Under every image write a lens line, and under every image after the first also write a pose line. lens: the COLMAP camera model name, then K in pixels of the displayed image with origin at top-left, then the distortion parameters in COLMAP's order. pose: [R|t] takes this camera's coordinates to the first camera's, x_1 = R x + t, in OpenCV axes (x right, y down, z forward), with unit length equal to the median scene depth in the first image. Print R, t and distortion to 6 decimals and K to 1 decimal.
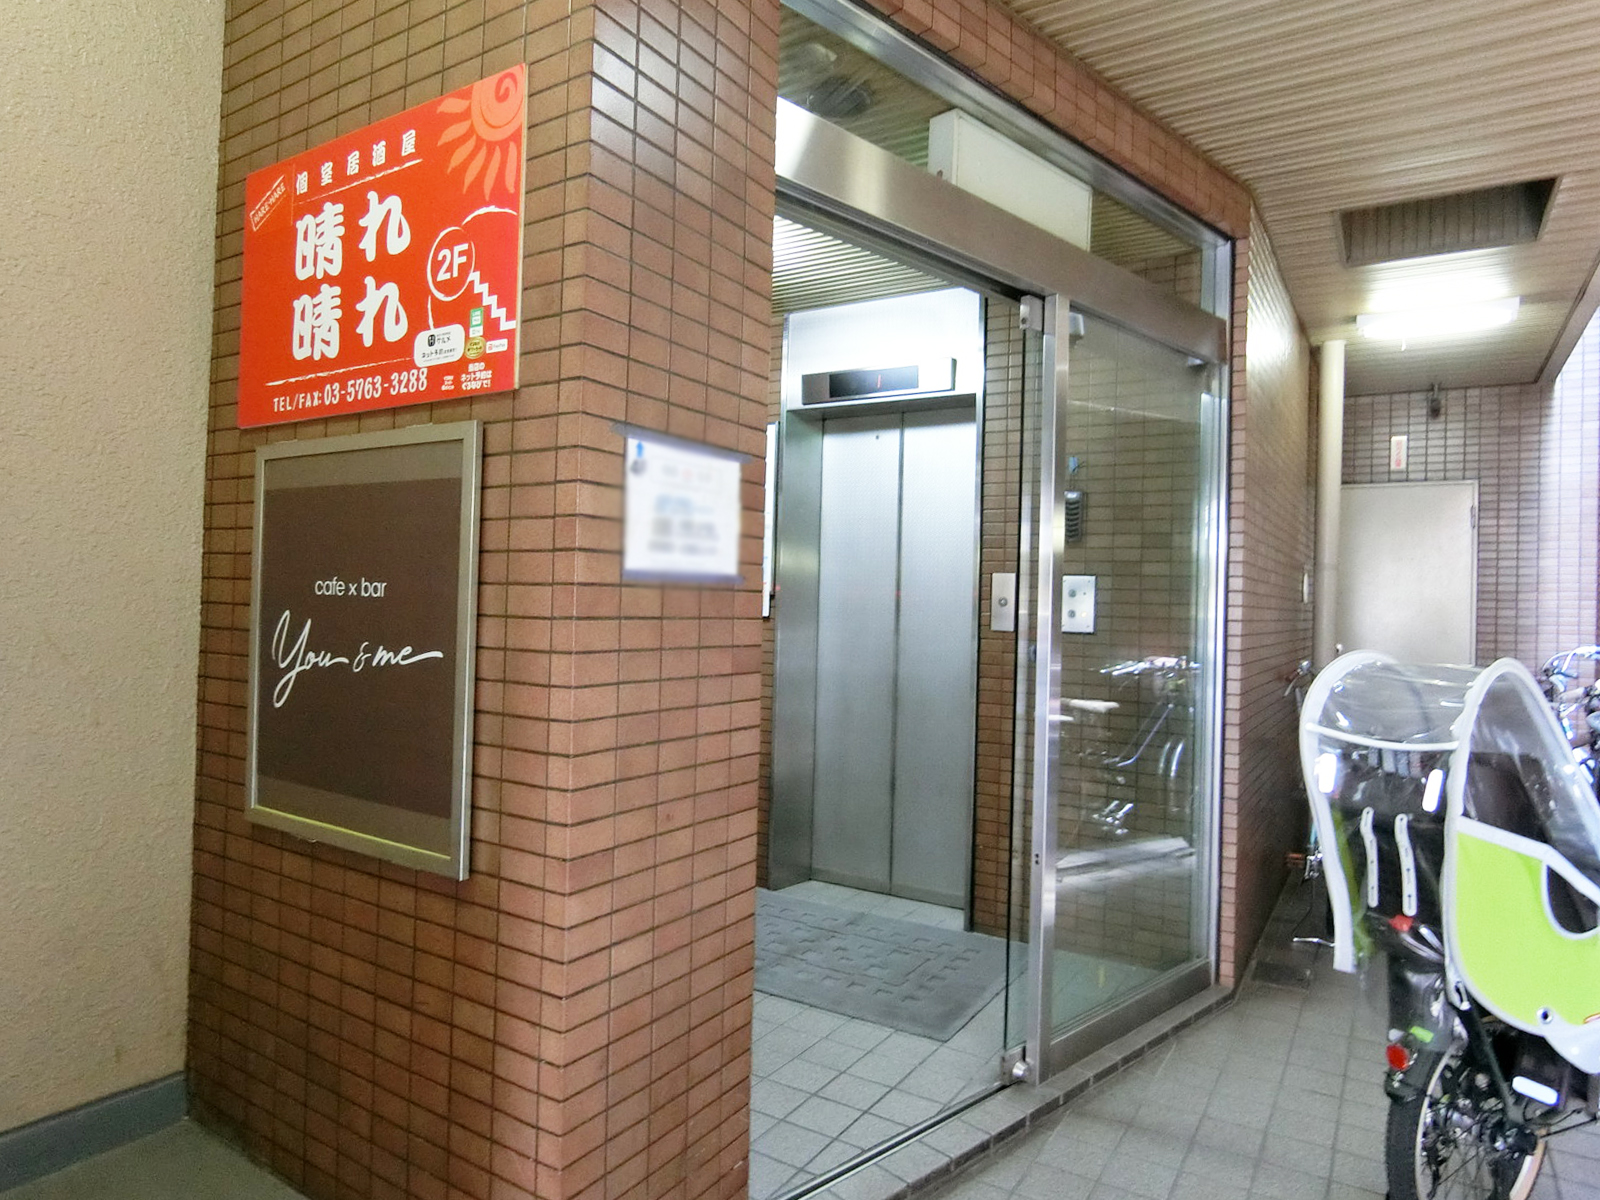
lens RADIAL K [[907.6, 0, 800.0], [0, 907.6, 600.0], [0, 0, 1]] dist [-0.000855, -0.000207]
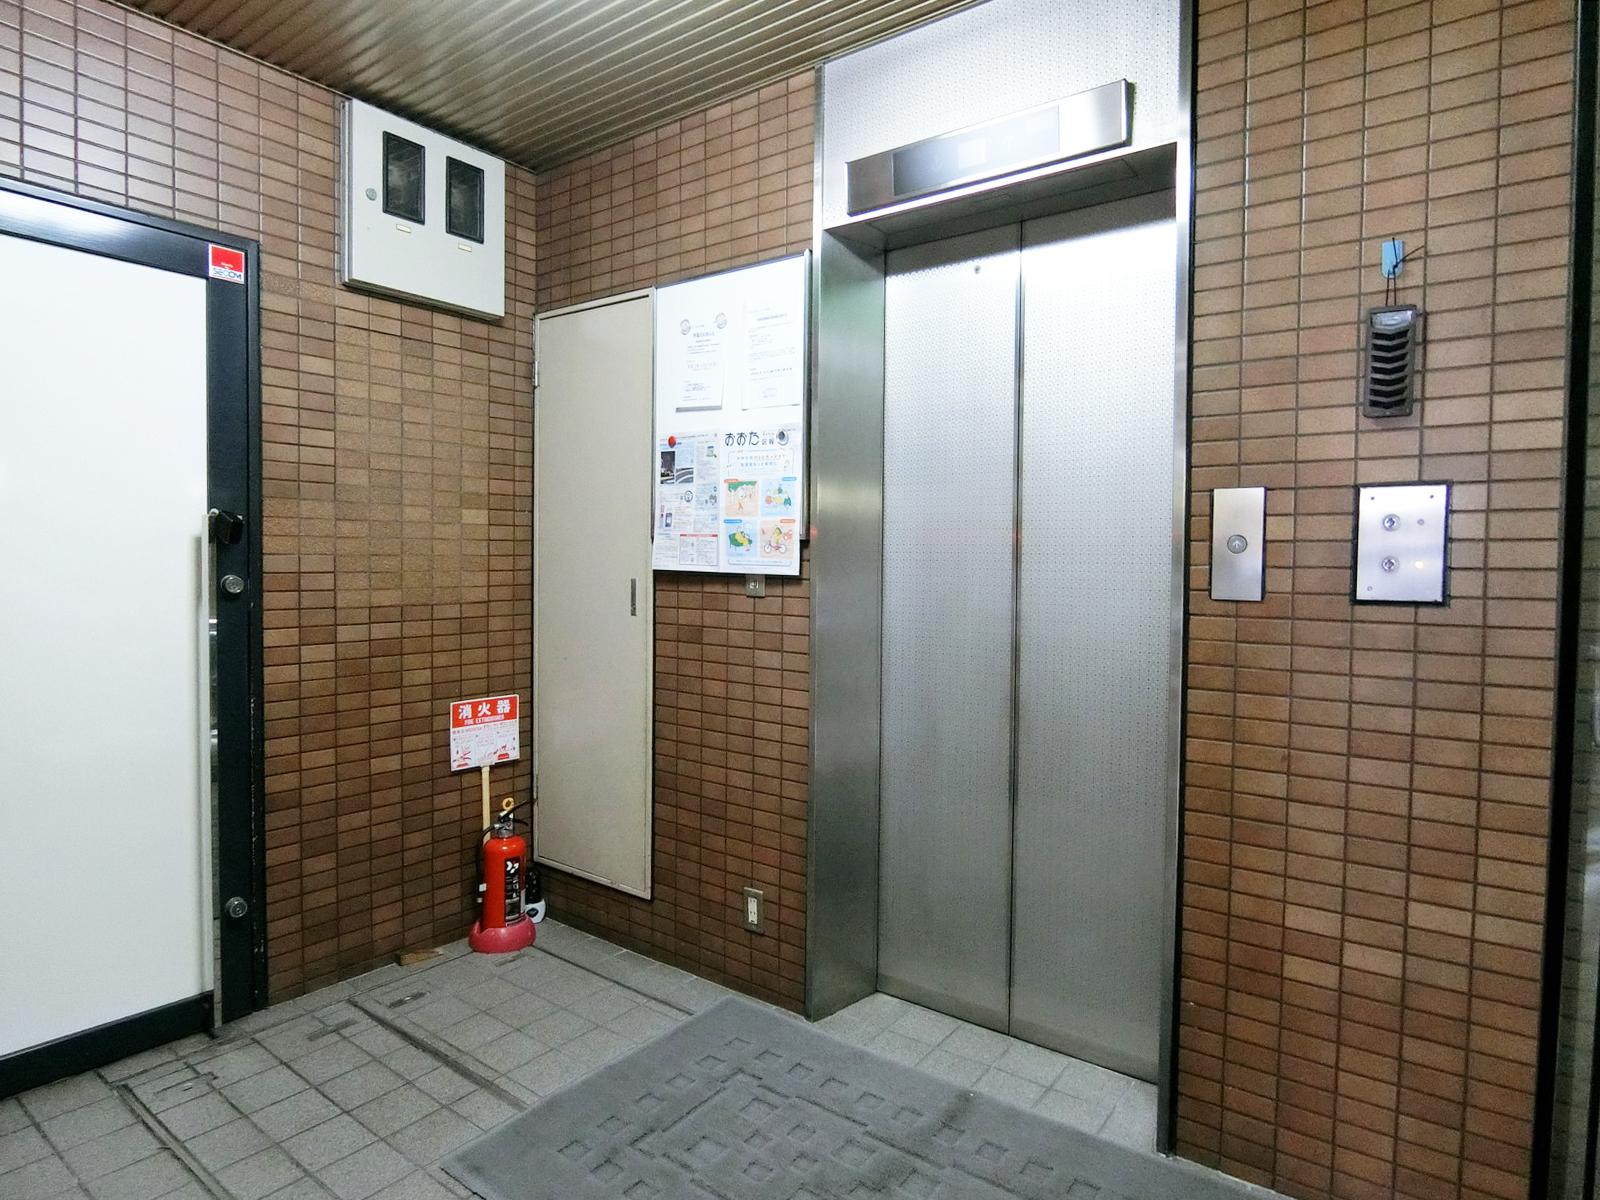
lens RADIAL K [[907.6, 0, 800.0], [0, 907.6, 600.0], [0, 0, 1]] dist [-0.000855, -0.000207]
pose [[0.996541, -0.015866, -0.081576, 0.016372], [0.020030, 0.998524, 0.050478, 0.003512], [0.080654, -0.051937, 0.995388, 0.425185]]
